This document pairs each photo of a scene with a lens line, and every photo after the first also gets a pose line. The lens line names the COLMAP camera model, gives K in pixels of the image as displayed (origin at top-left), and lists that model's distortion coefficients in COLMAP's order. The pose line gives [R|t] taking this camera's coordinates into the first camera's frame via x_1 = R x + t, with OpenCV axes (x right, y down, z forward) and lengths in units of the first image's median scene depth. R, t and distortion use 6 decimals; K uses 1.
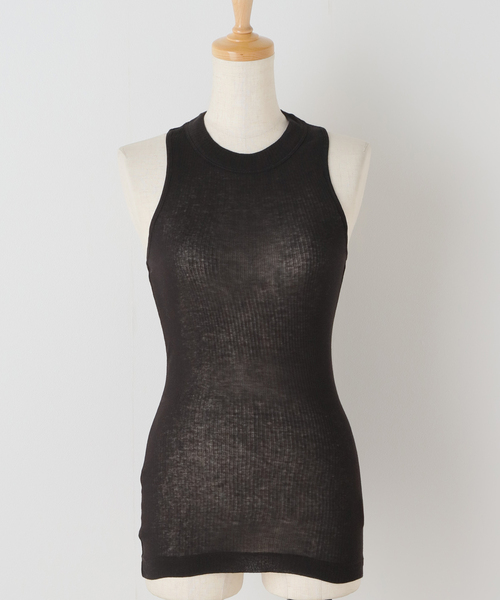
lens RADIAL K [[1798.4, 0, 249.7], [0, 1798.4, 306.0], [0, 0, 1]] dist [0.272505, 0.000000]
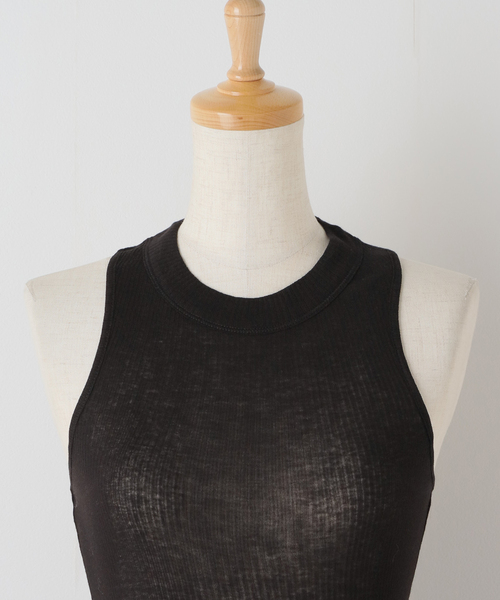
lens RADIAL K [[1798.4, 0, 244.1], [0, 1798.4, 298.0], [0, 0, 1]] dist [0.272505, 0.000000]
pose [[0.996970, 0.017987, -0.075681, 0.038623], [-0.021741, 0.998558, -0.049077, -0.058132], [0.074689, 0.050574, 0.995924, 0.459971]]
